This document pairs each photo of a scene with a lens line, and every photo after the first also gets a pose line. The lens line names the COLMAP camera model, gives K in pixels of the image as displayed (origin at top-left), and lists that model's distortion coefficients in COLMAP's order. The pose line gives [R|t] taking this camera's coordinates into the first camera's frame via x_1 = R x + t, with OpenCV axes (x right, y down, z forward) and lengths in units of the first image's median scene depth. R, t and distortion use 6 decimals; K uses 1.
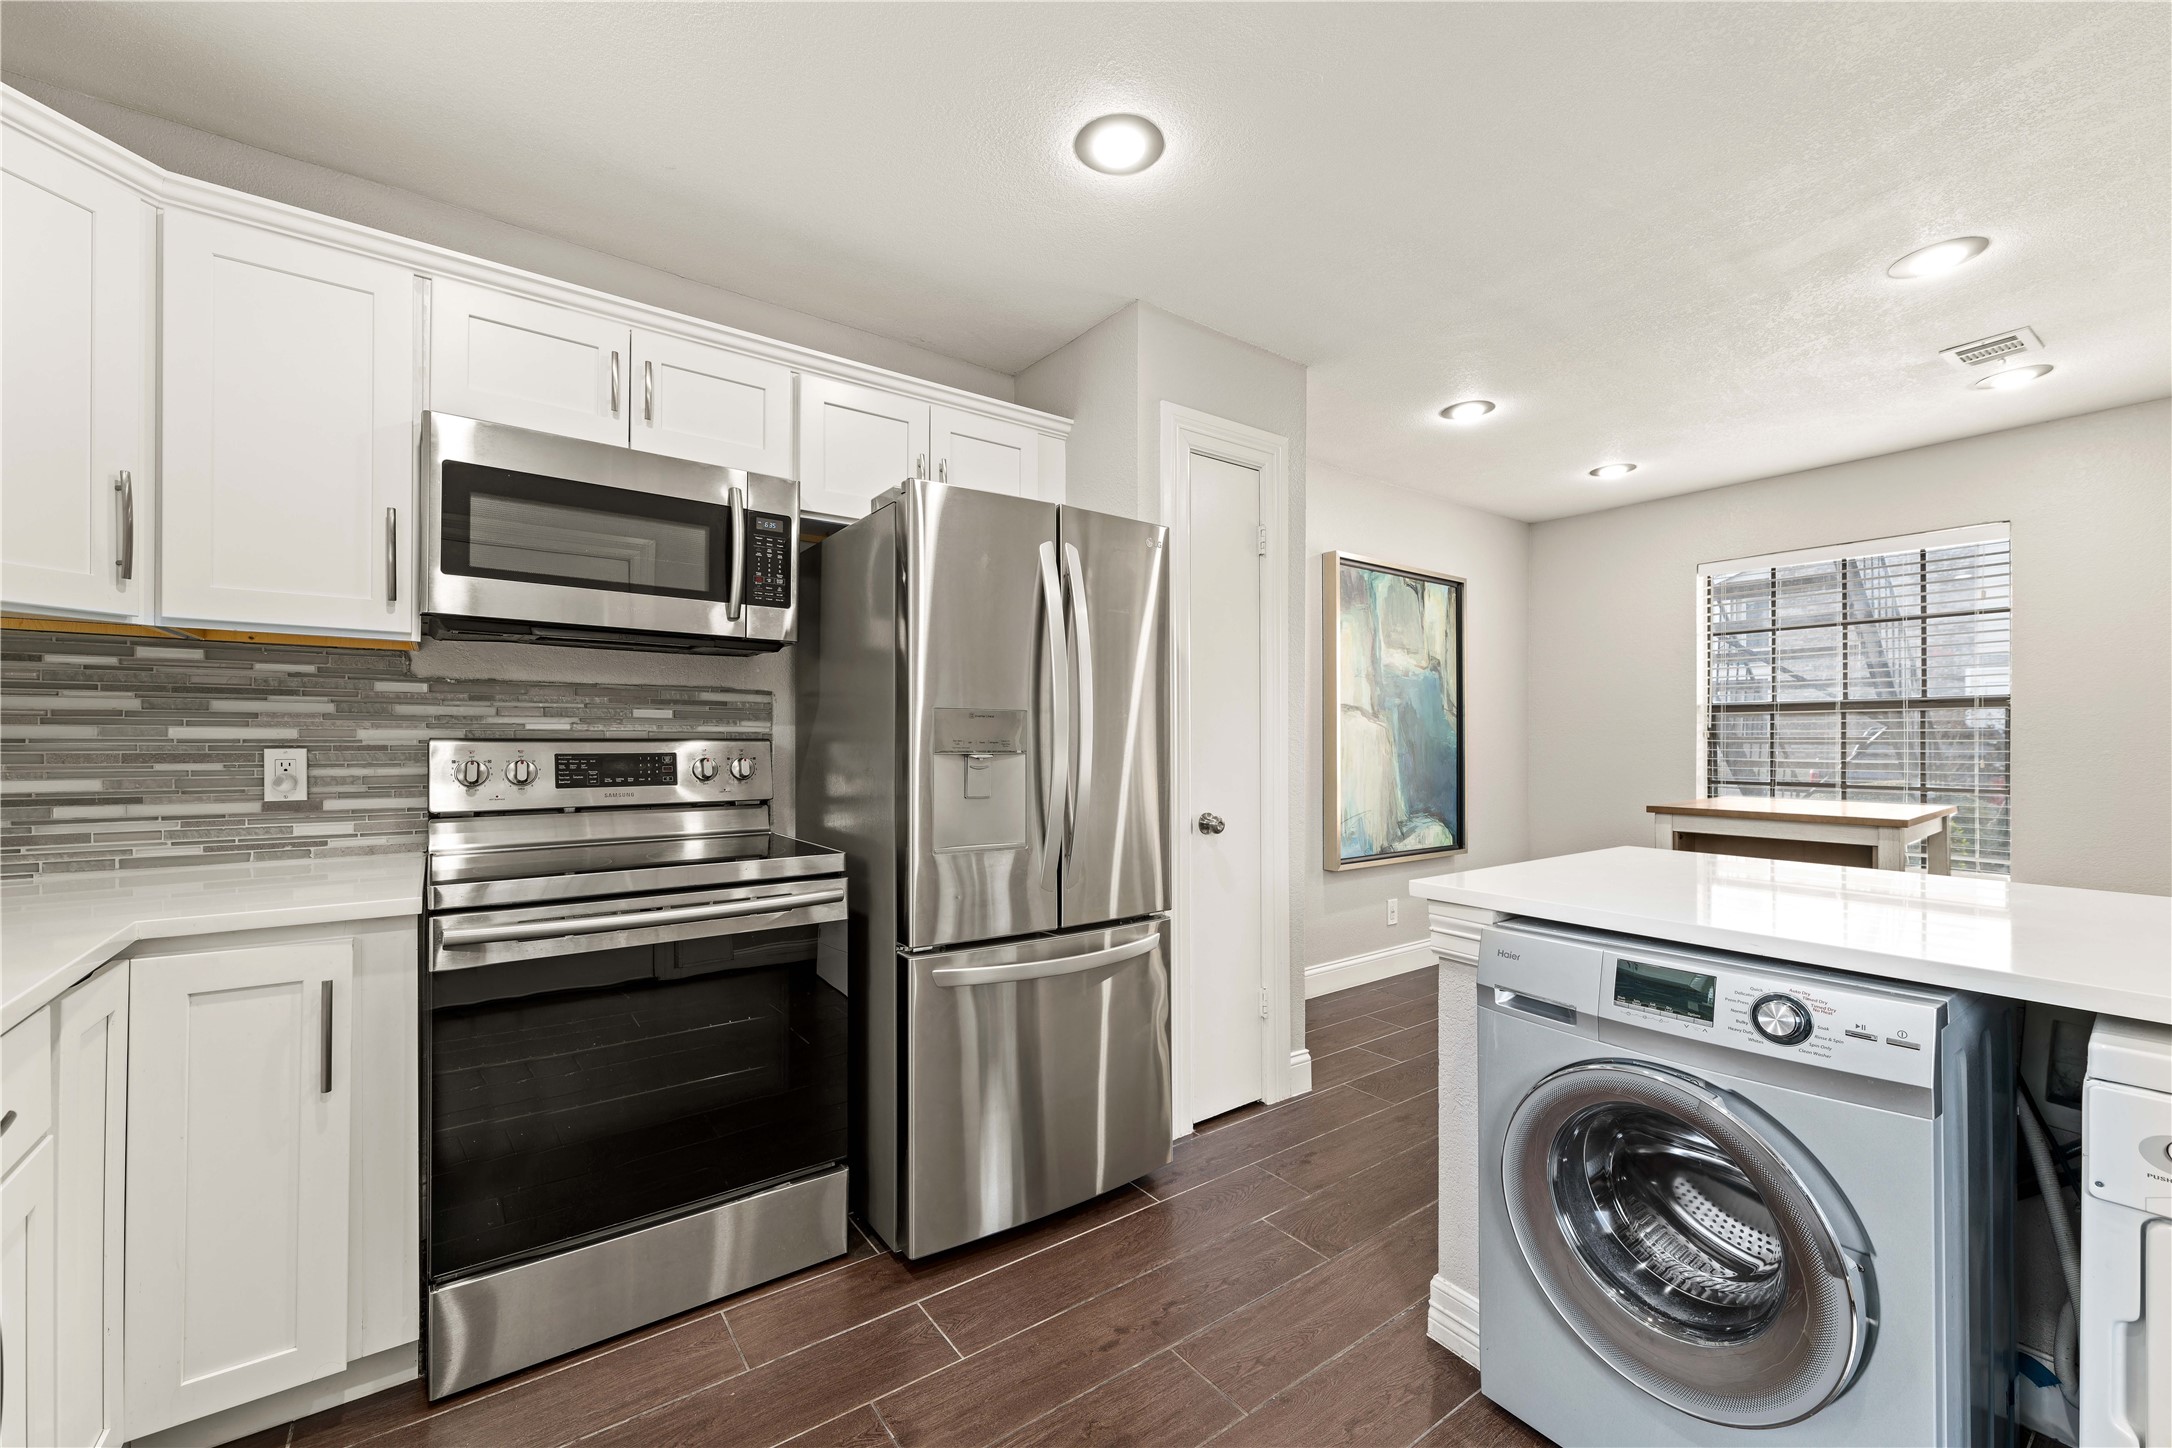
lens RADIAL K [[877.0, 0, 1086.2], [0, 877.0, 726.8], [0, 0, 1]] dist [0.002076, 0.000244]
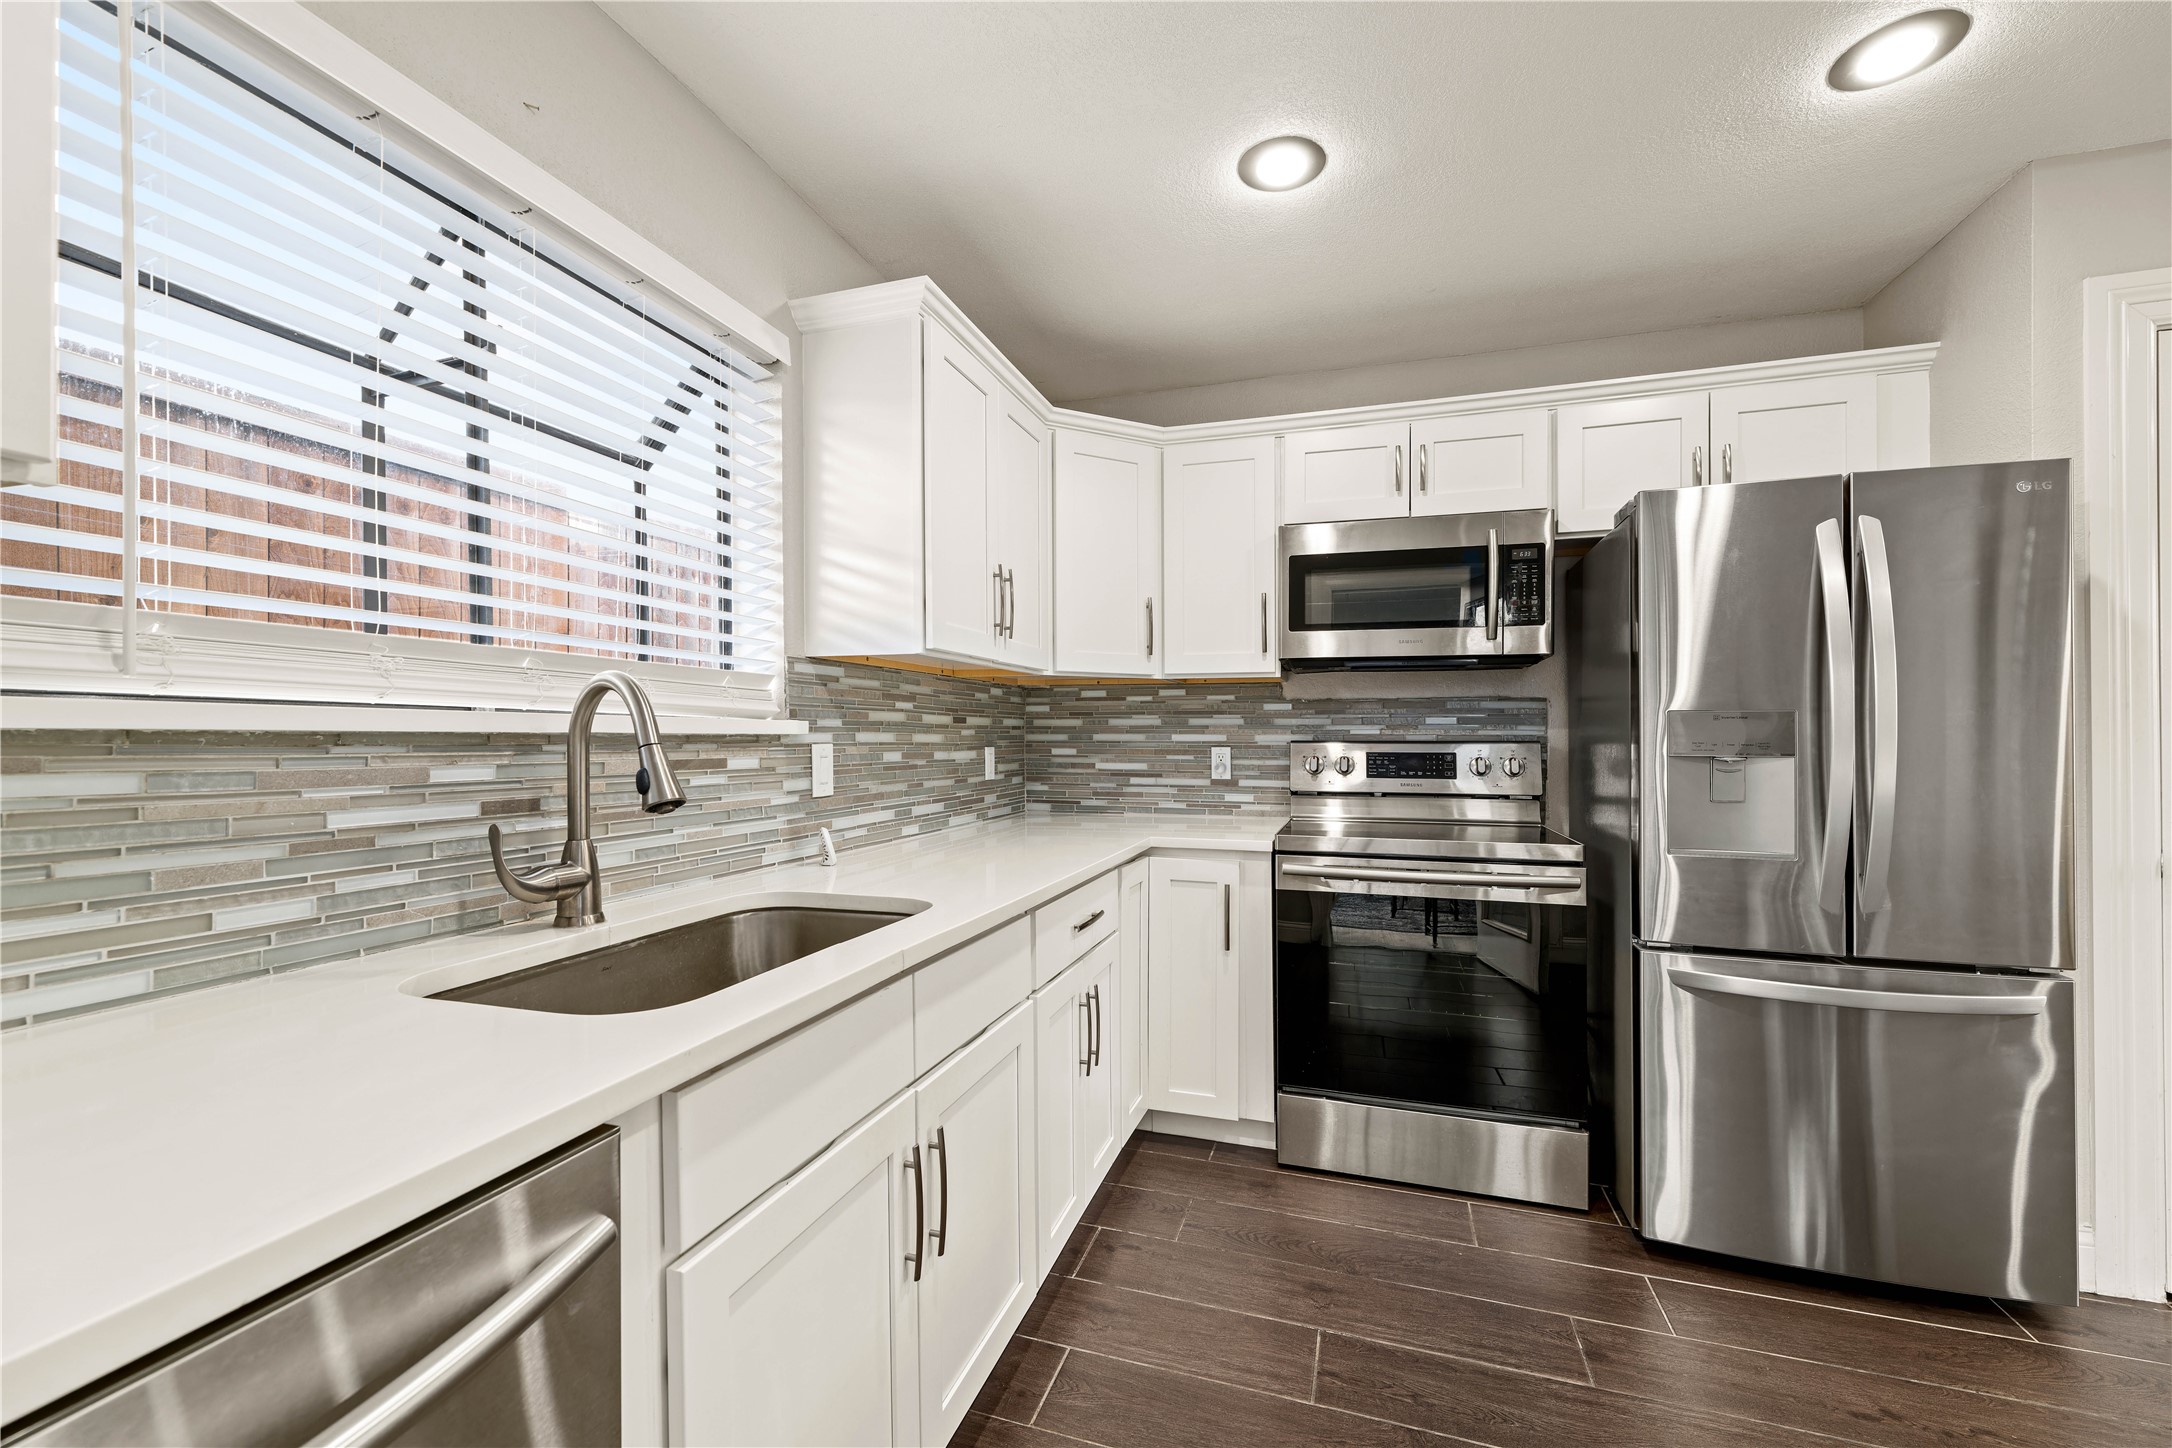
lens RADIAL K [[877.0, 0, 1086.2], [0, 877.0, 726.8], [0, 0, 1]] dist [0.002076, 0.000244]
pose [[0.579089, -0.013346, -0.815155, 0.199474], [0.011287, 0.999901, -0.008352, -0.001571], [0.815186, -0.004364, 0.579183, -0.108131]]
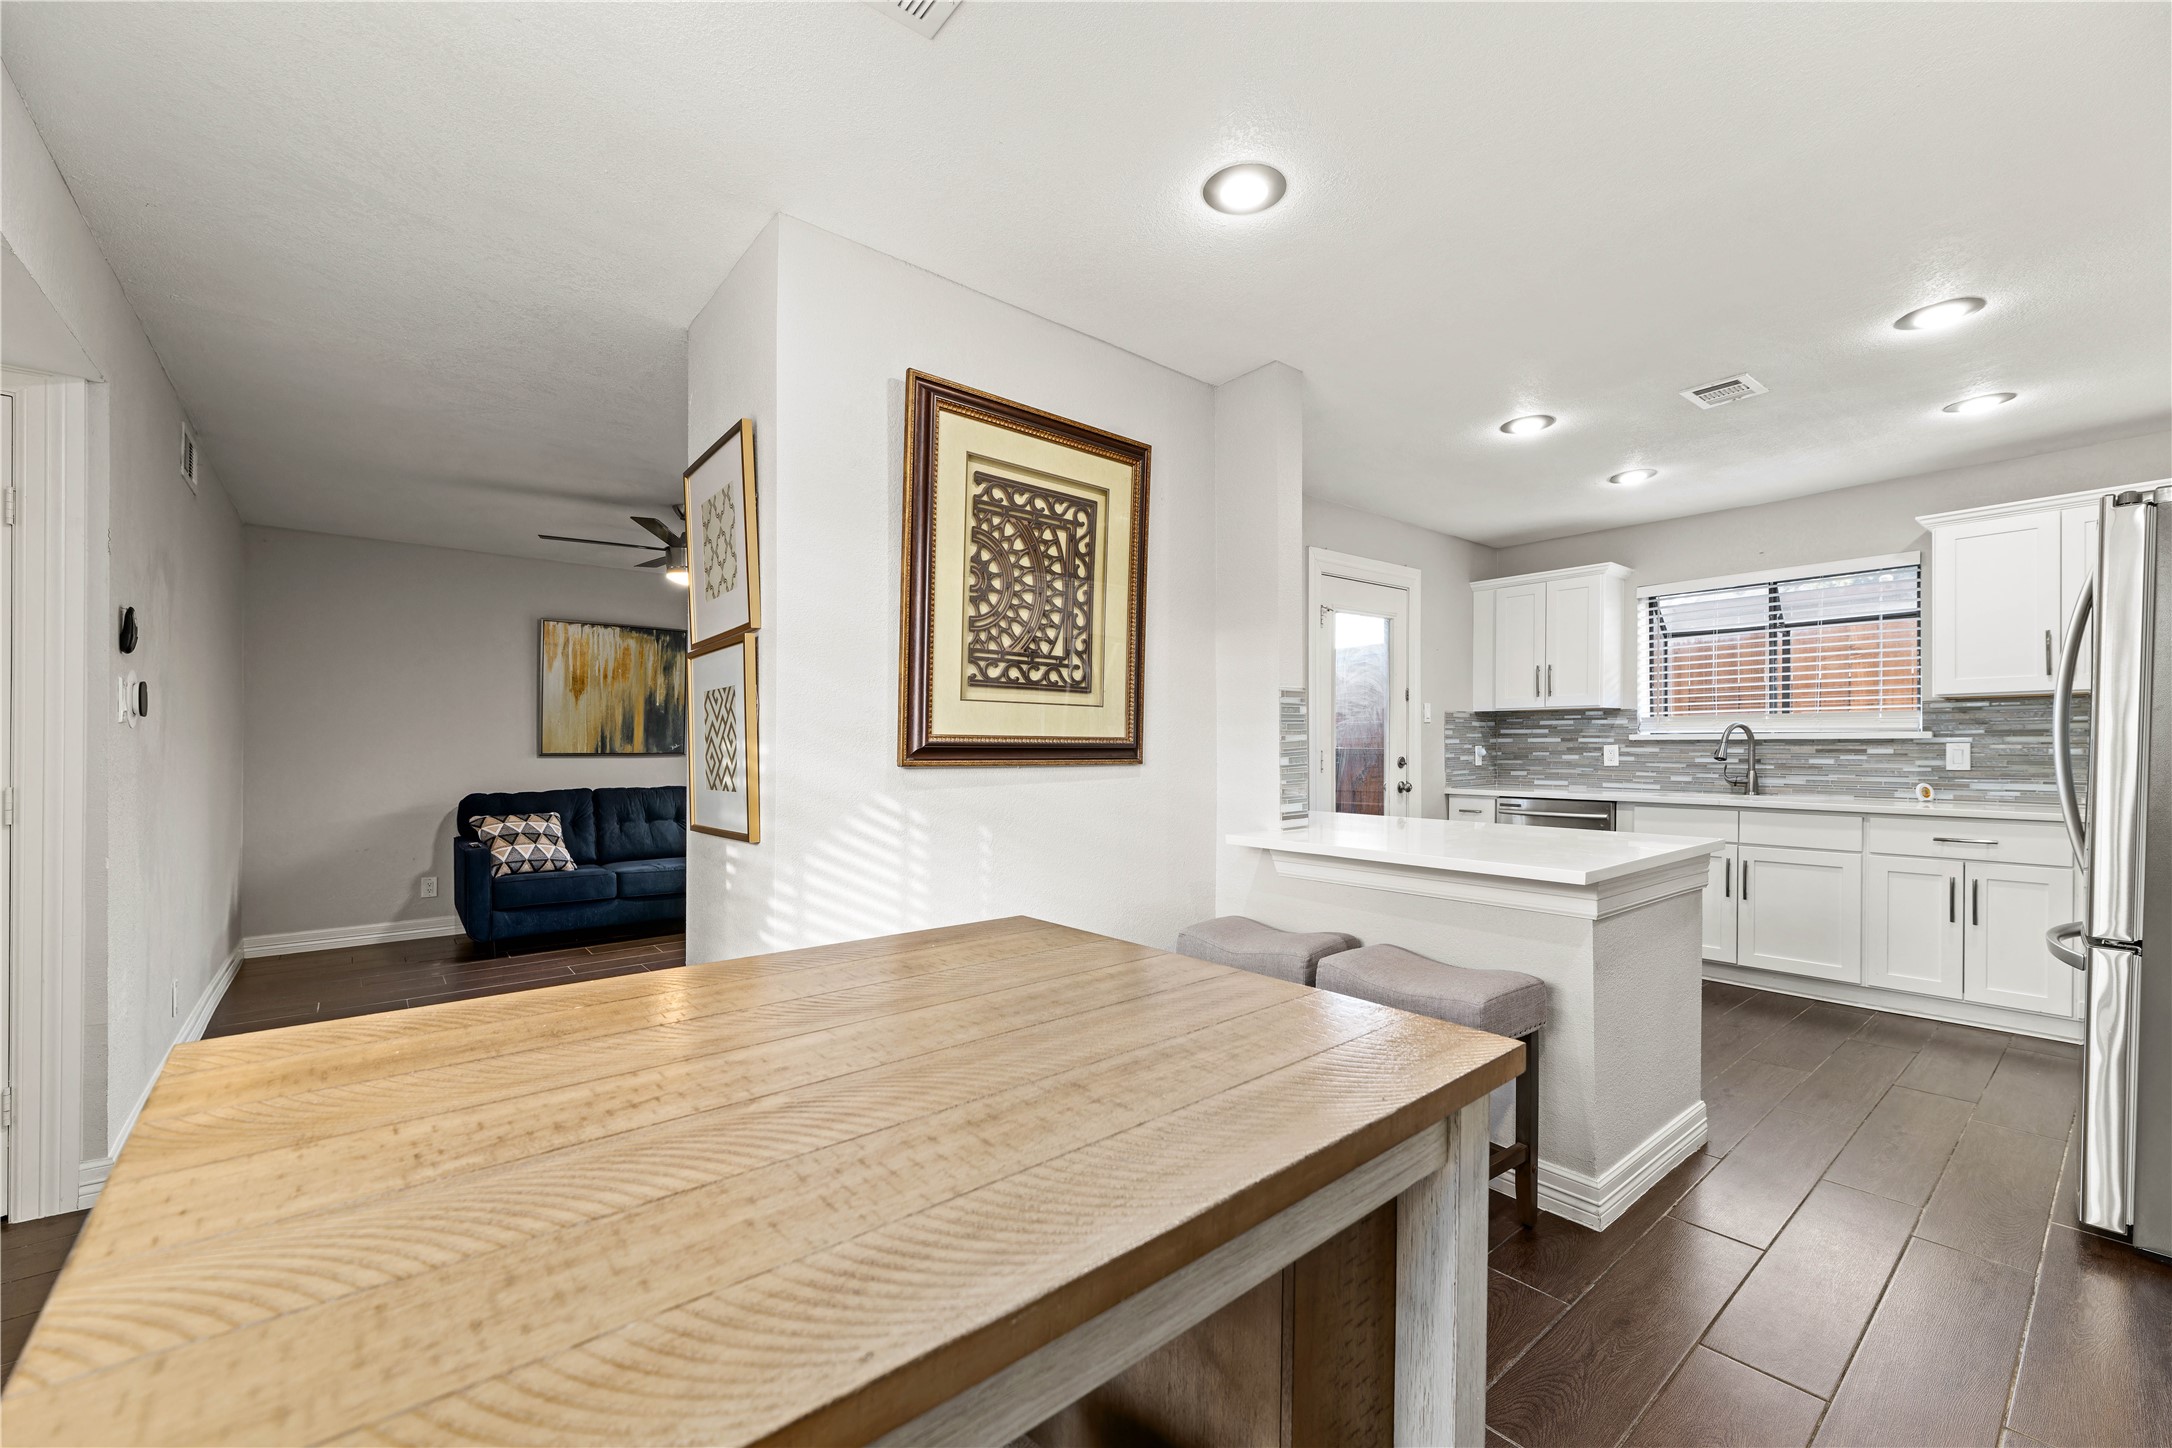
lens RADIAL K [[869.2, 0, 1088.2], [0, 869.2, 771.5], [0, 0, 1]] dist [0.002465, 0.000382]
pose [[-0.998859, 0.004093, -0.047584, 1.014801], [0.003120, 0.999785, 0.020506, 0.018438], [0.047657, 0.020334, -0.998657, 1.620361]]
